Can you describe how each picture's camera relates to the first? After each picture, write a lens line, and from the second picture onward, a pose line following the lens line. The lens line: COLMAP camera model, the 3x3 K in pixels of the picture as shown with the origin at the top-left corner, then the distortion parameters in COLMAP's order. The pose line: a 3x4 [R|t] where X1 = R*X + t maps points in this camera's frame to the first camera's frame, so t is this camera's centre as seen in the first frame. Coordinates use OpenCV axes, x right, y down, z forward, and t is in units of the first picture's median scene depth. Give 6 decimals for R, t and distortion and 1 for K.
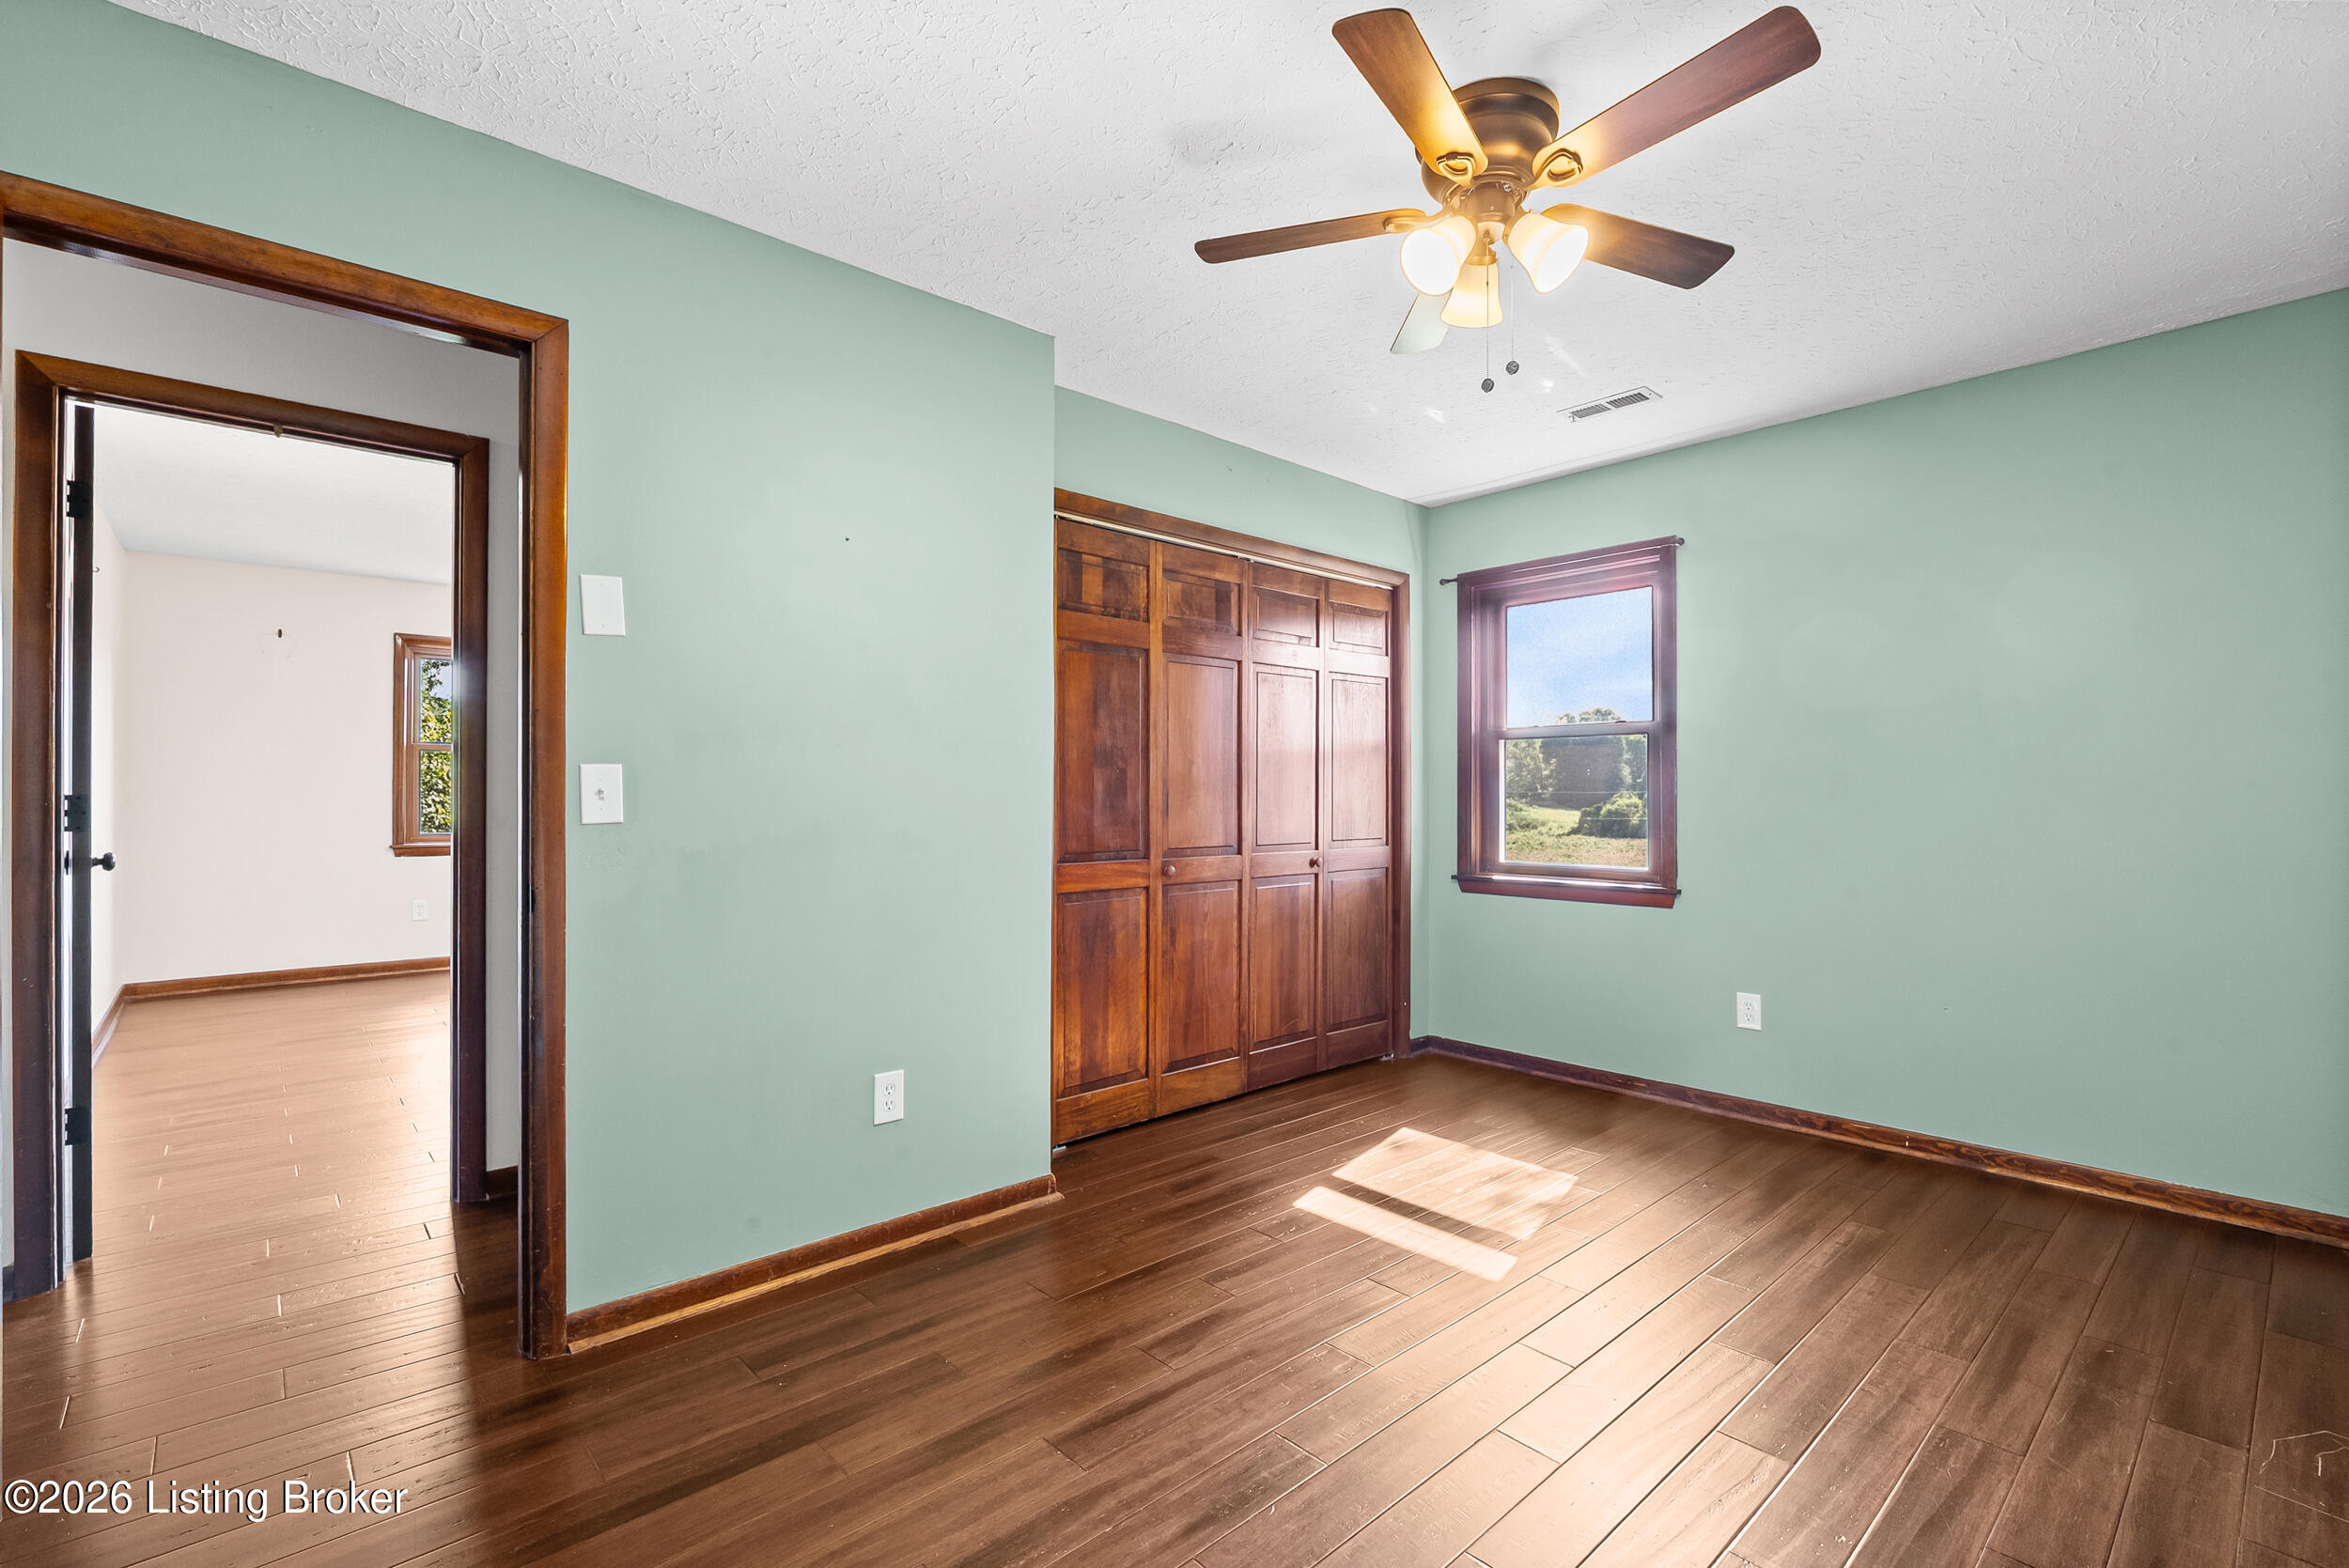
lens RADIAL K [[1048.7, 0, 1175.7], [0, 1048.7, 755.8], [0, 0, 1]] dist [0.000451, 0.000272]
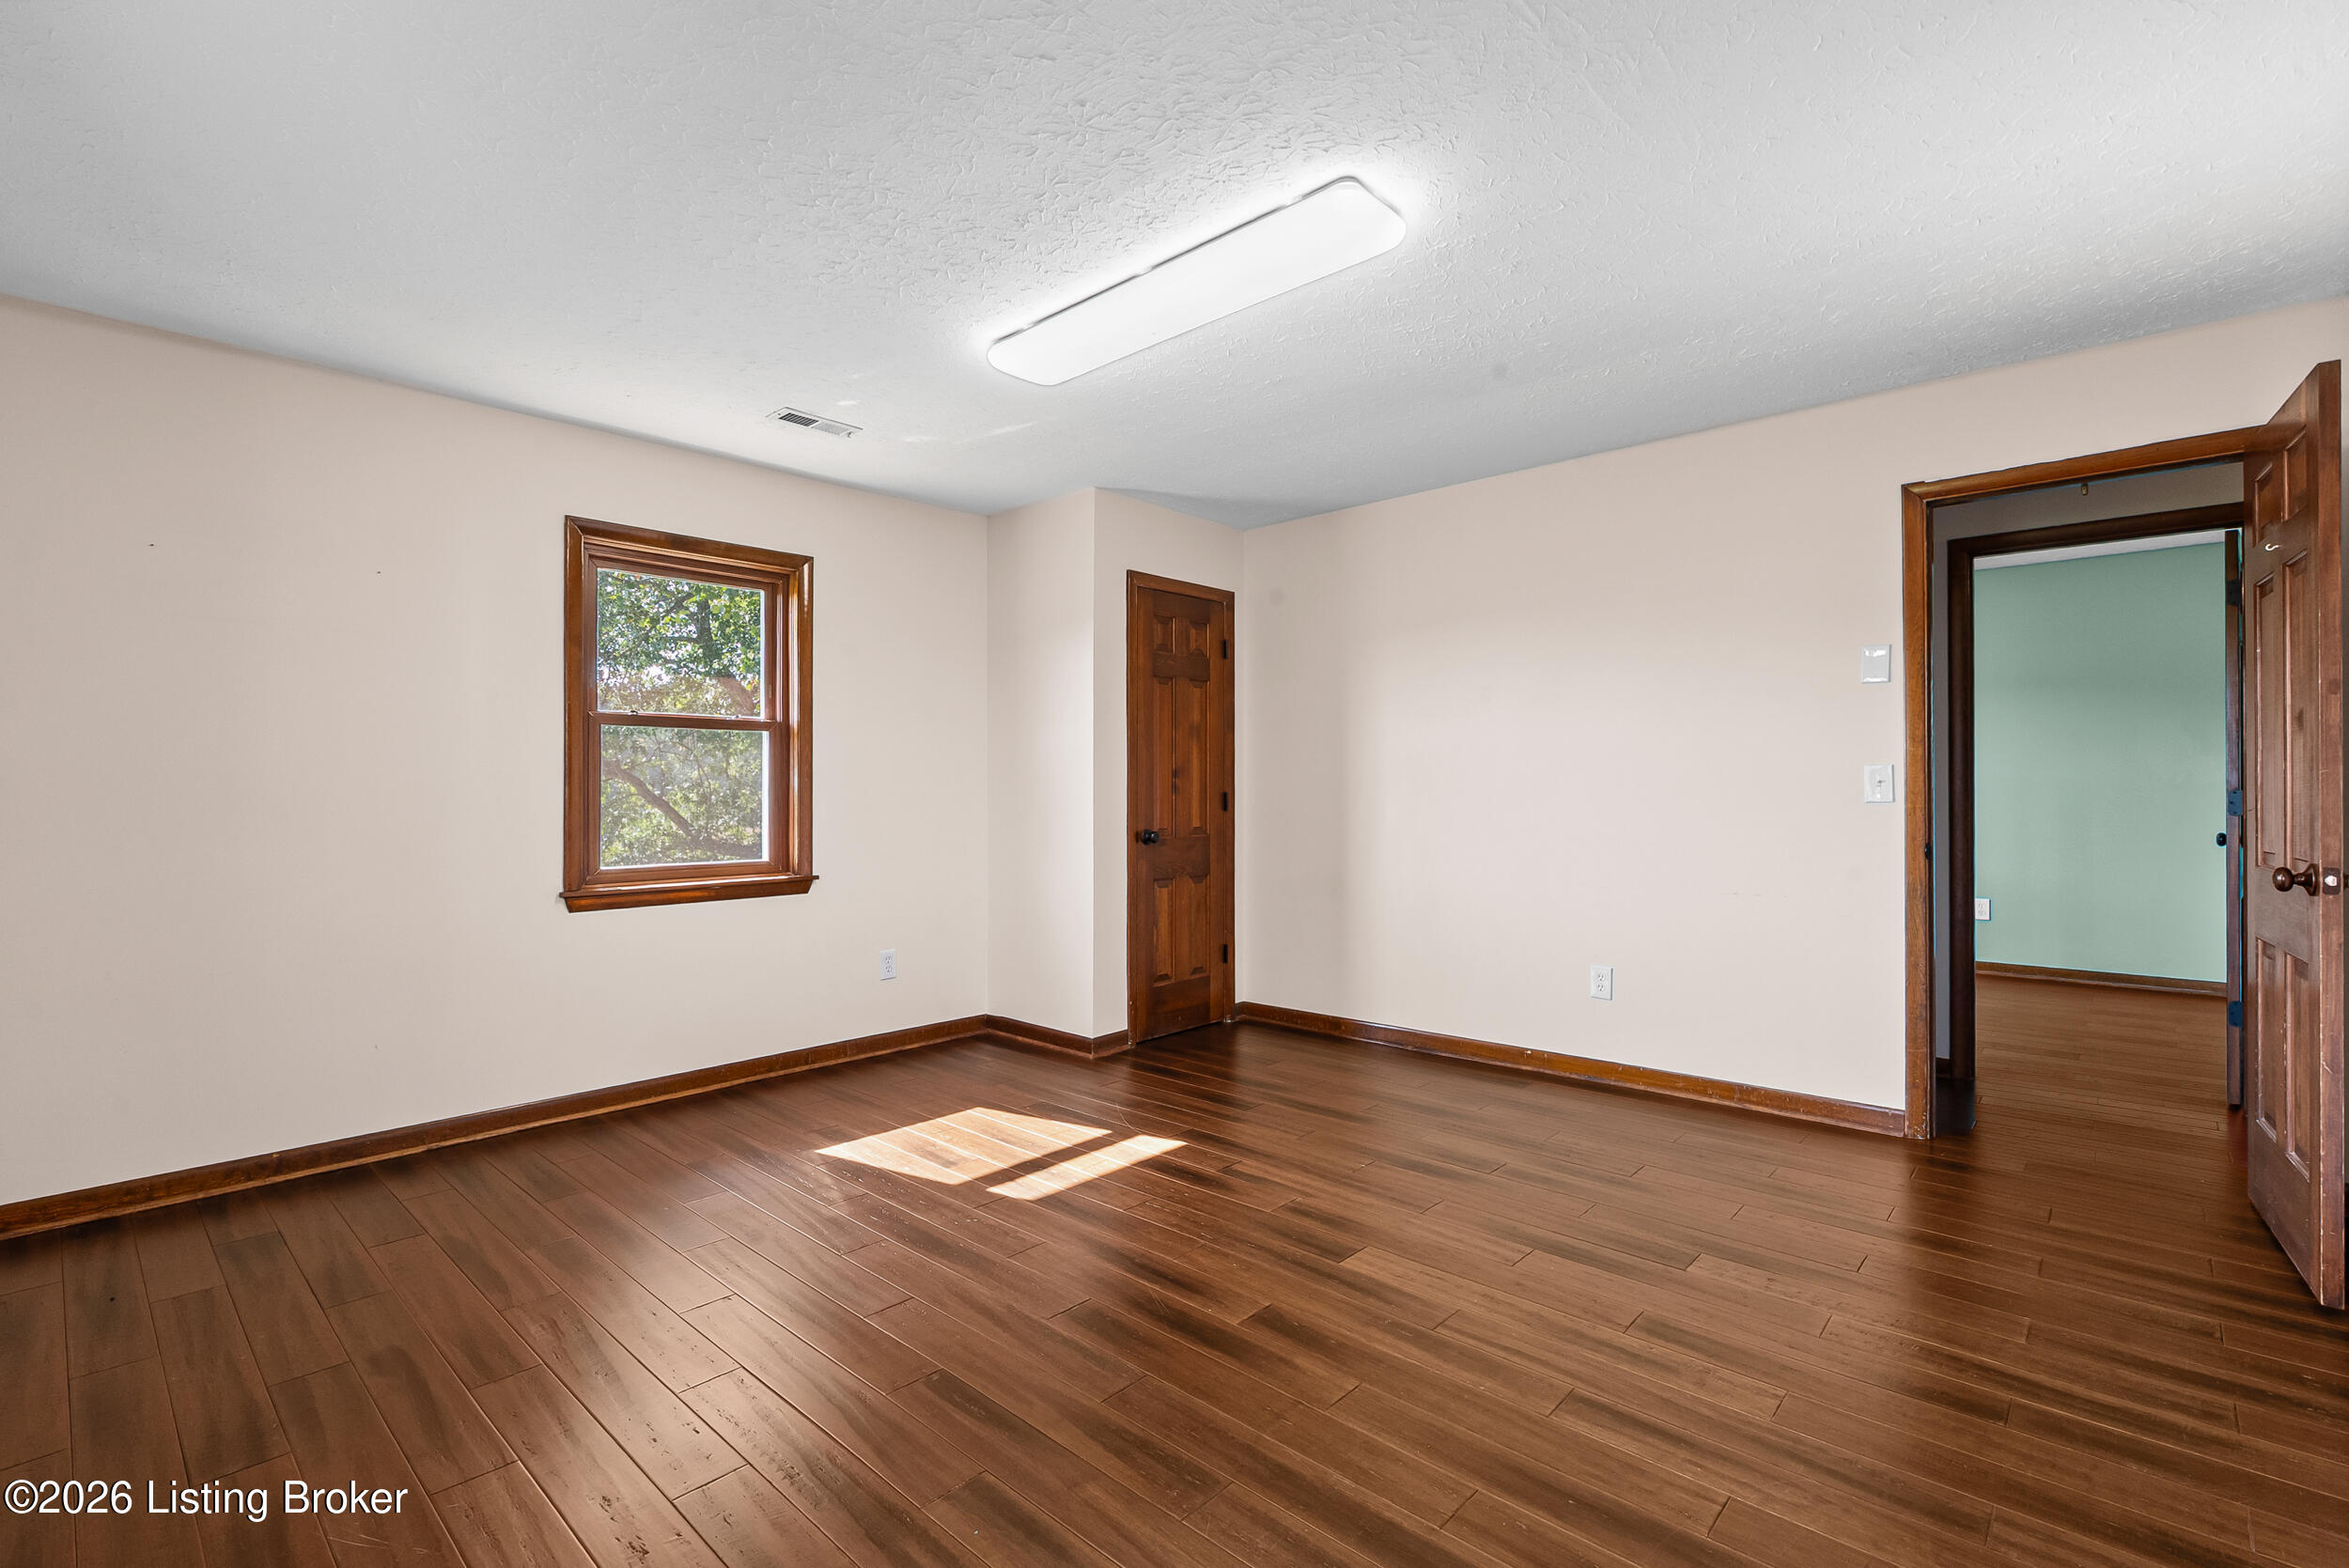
lens RADIAL K [[1058.4, 0, 1180.8], [0, 1058.4, 789.3], [0, 0, 1]] dist [0.000123, 0.000092]
pose [[-0.083236, 0.002985, 0.996525, -0.764948], [-0.033531, 0.999421, -0.005795, 0.034494], [-0.995966, -0.033896, -0.083087, 0.811129]]
